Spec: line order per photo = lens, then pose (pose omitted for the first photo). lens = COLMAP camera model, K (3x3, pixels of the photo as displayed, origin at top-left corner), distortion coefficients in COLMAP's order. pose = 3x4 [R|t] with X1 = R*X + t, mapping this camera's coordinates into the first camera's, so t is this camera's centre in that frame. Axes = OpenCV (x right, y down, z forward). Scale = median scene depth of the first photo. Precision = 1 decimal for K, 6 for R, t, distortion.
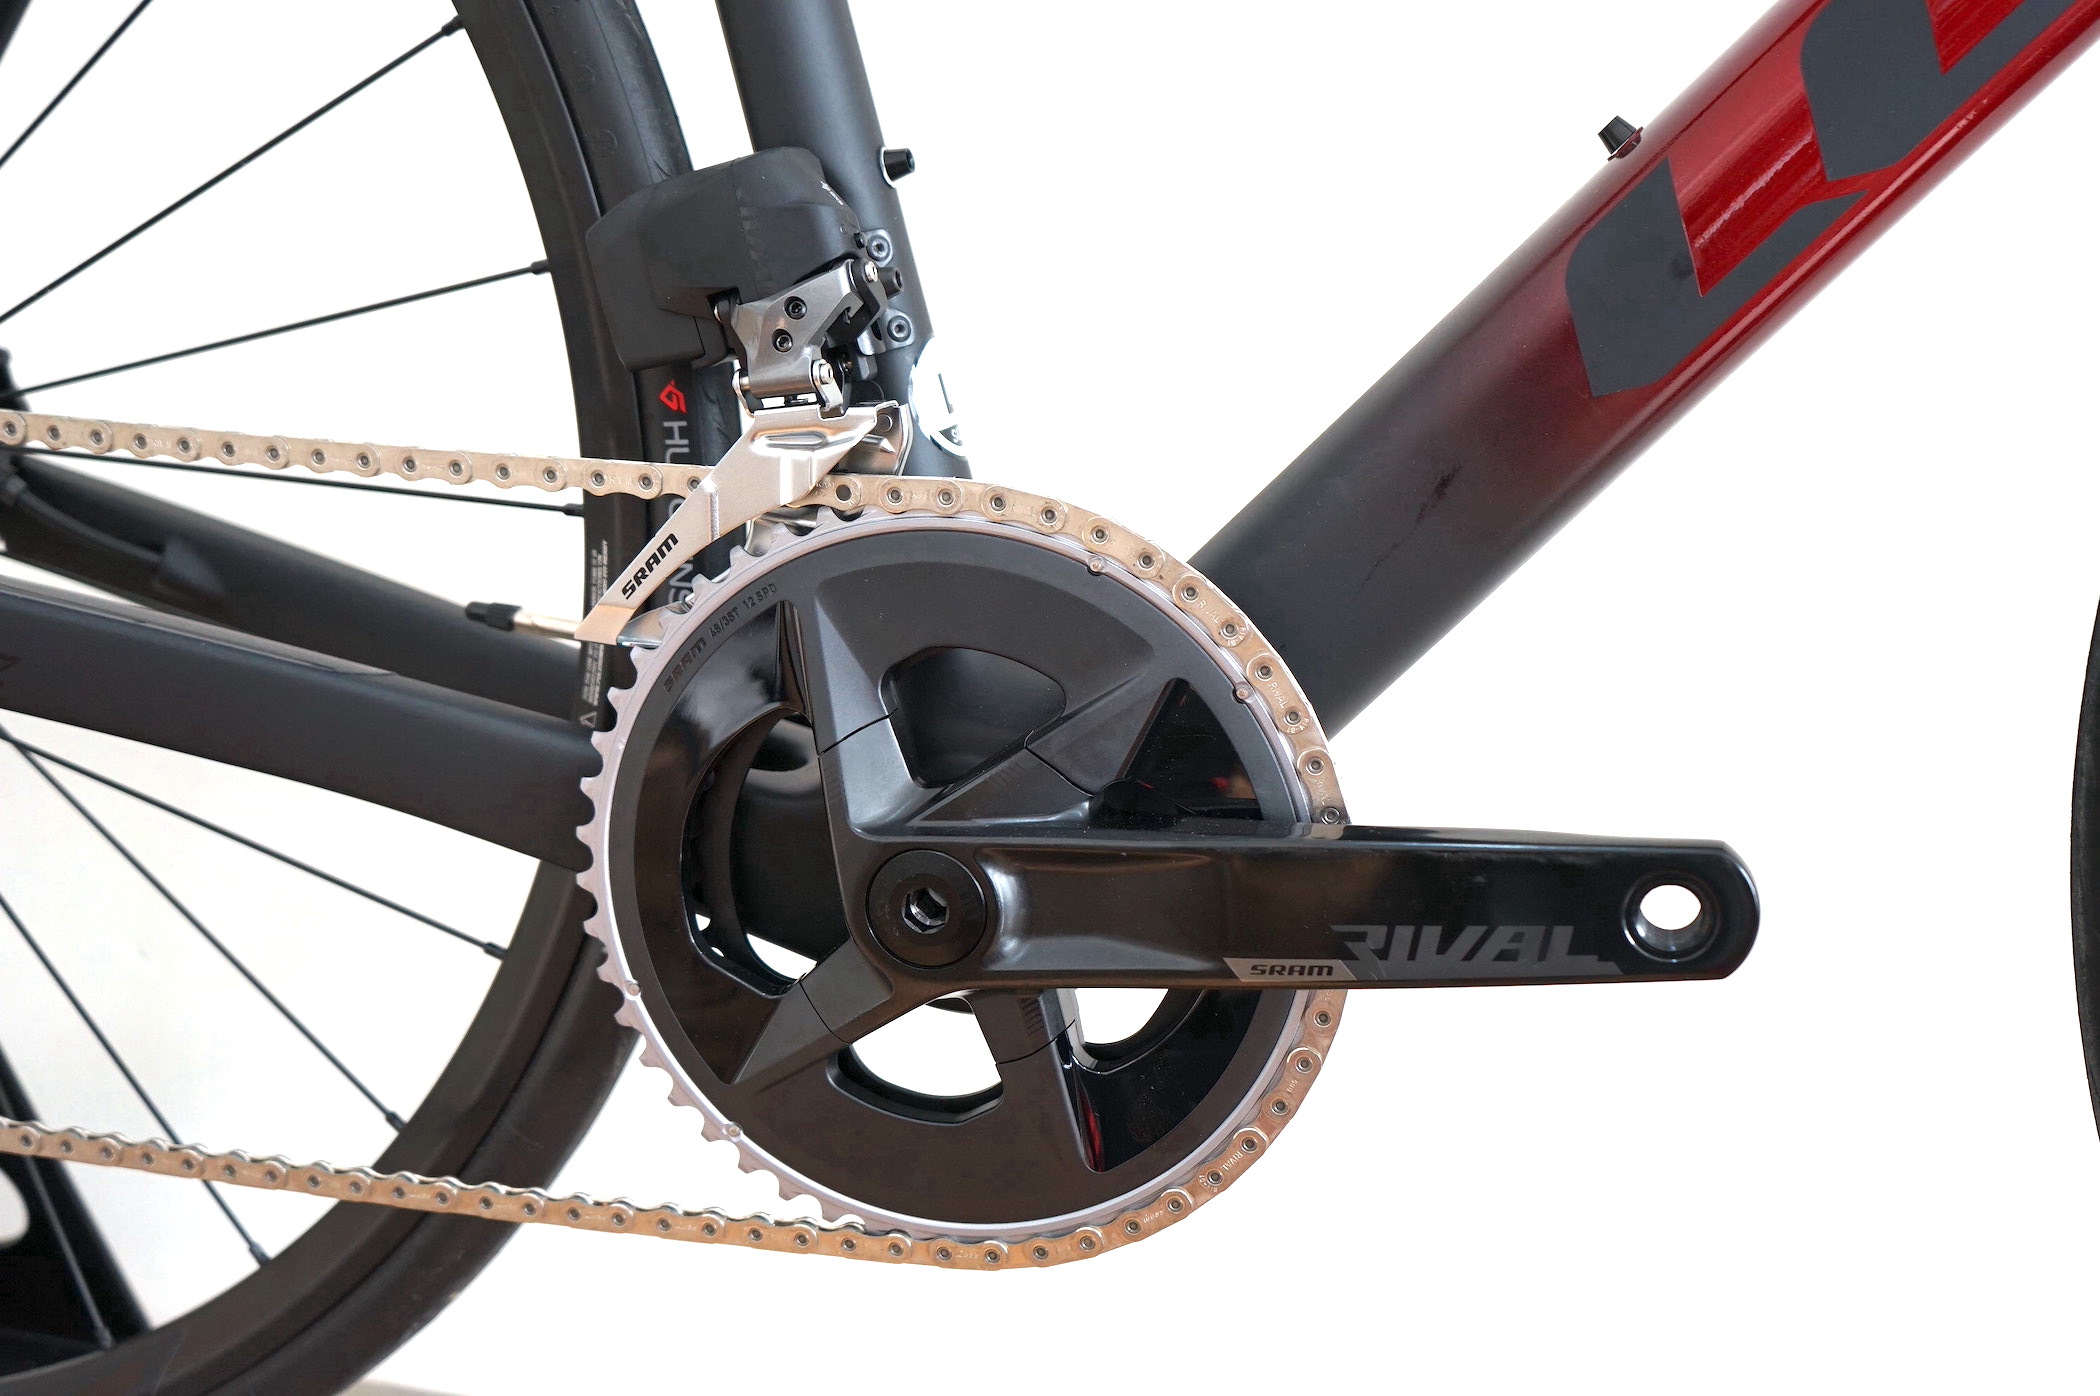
lens RADIAL K [[2477.2, 0, 1033.7], [0, 2477.2, 687.3], [0, 0, 1]] dist [-0.001641, 0.000000]
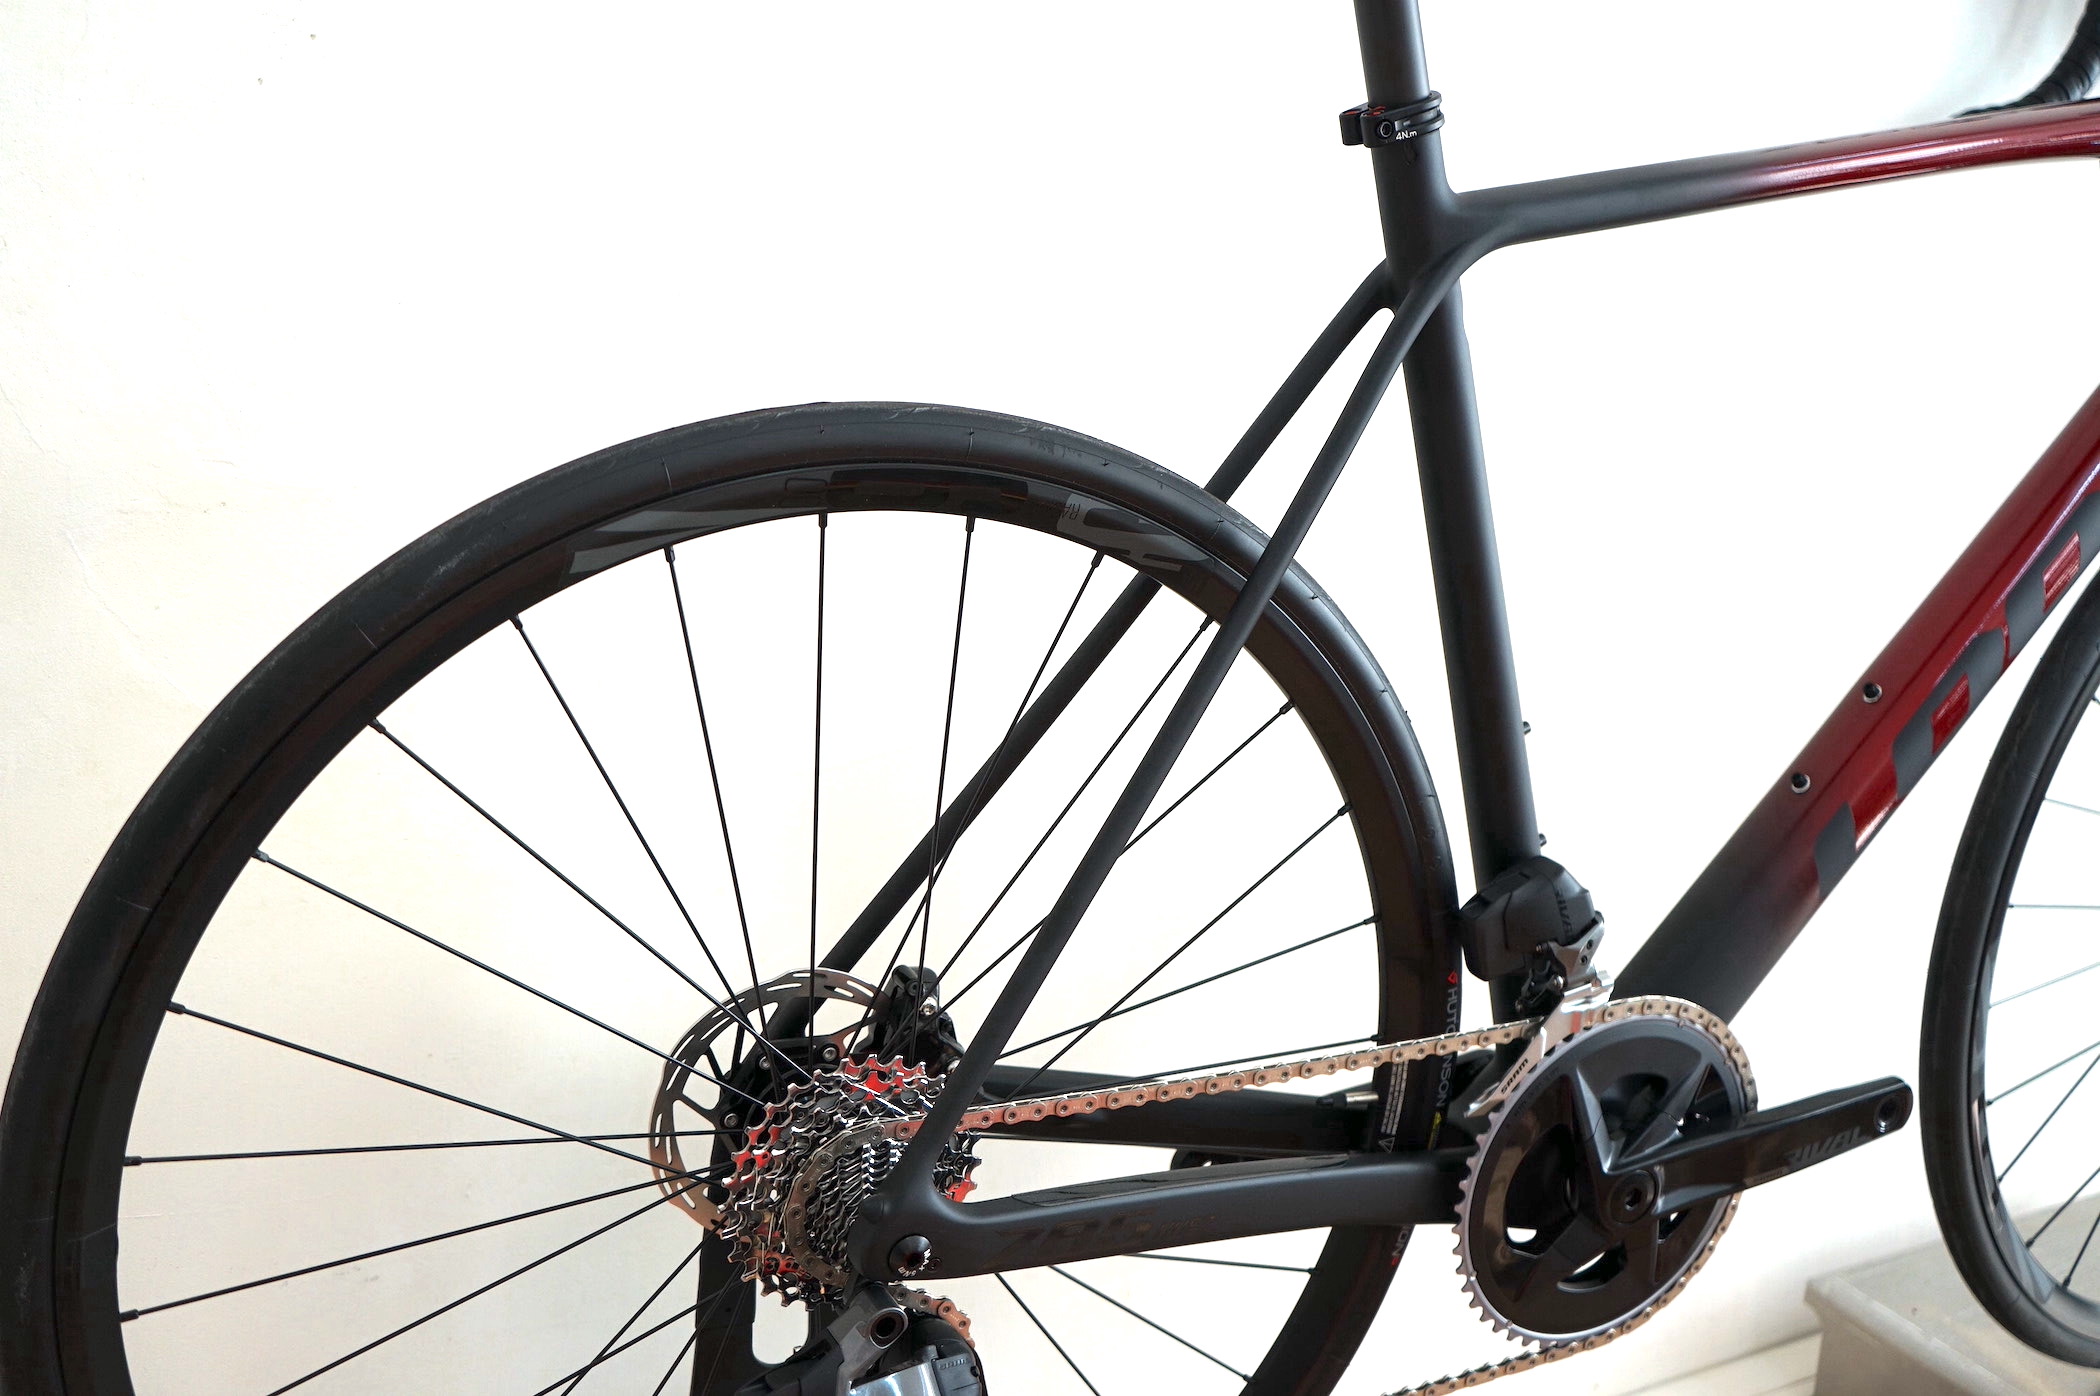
lens RADIAL K [[2180.8, 0, 1052.3], [0, 2180.8, 695.0], [0, 0, 1]] dist [0.000526, 0.000000]
pose [[0.774883, -0.179112, 0.606198, -1.429303], [0.118593, 0.983179, 0.138905, -0.628291], [-0.620881, -0.035744, 0.783090, -0.136890]]
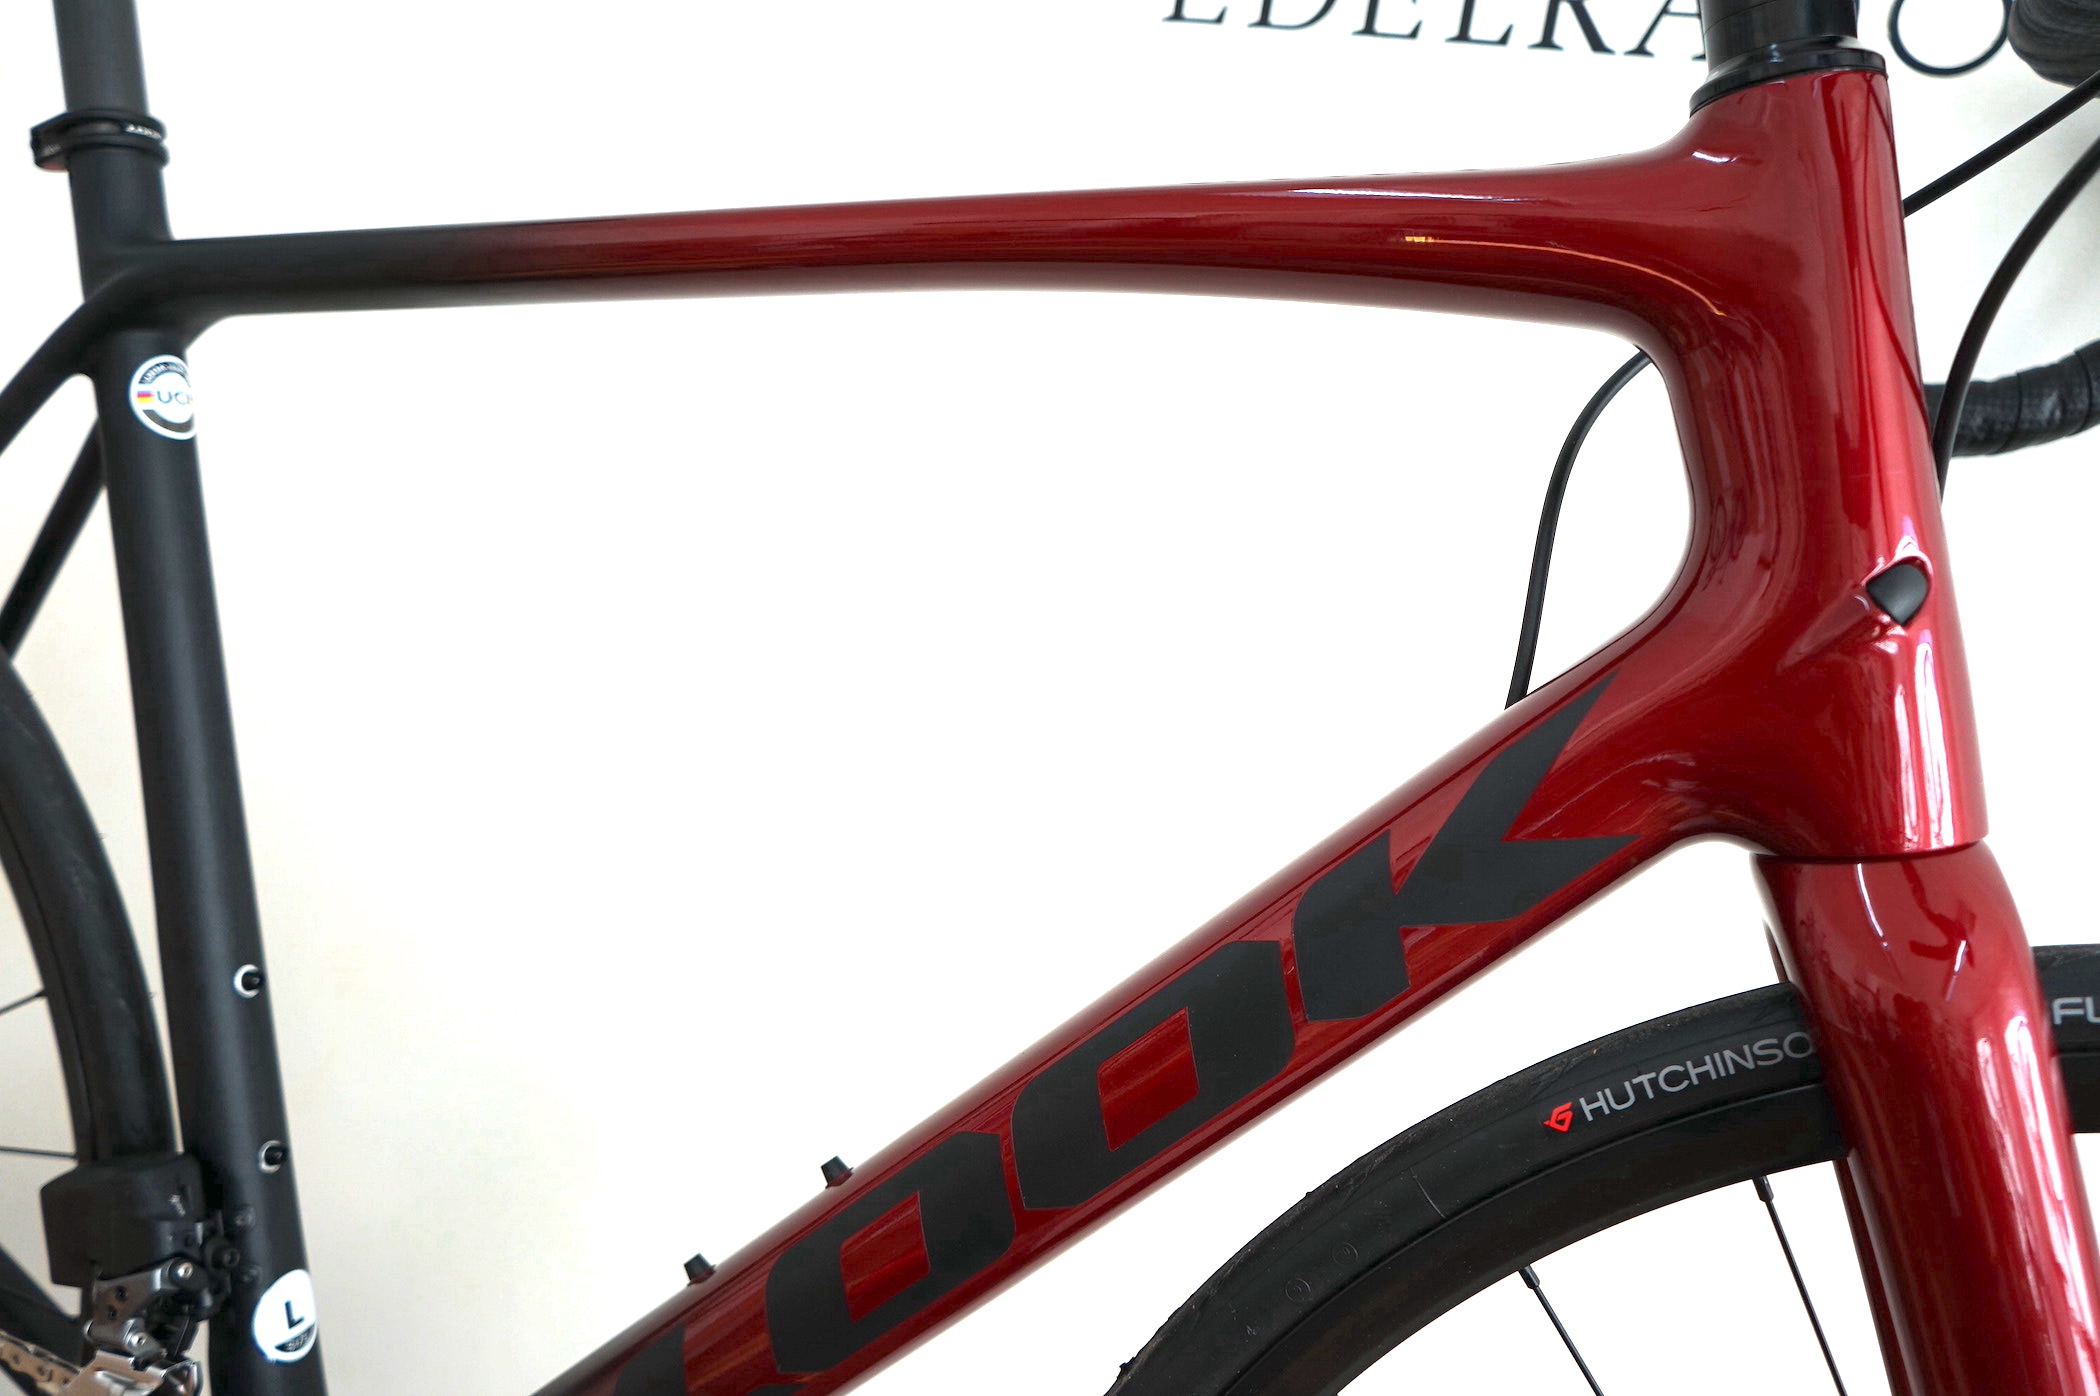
lens RADIAL K [[1720.1, 0, 1057.8], [0, 1720.1, 690.3], [0, 0, 1]] dist [0.015069, 0.004727]
pose [[0.983993, 0.134499, -0.116906, 0.476930], [-0.146748, 0.983758, -0.103374, -0.445262], [0.101103, 0.118875, 0.987748, 0.024474]]
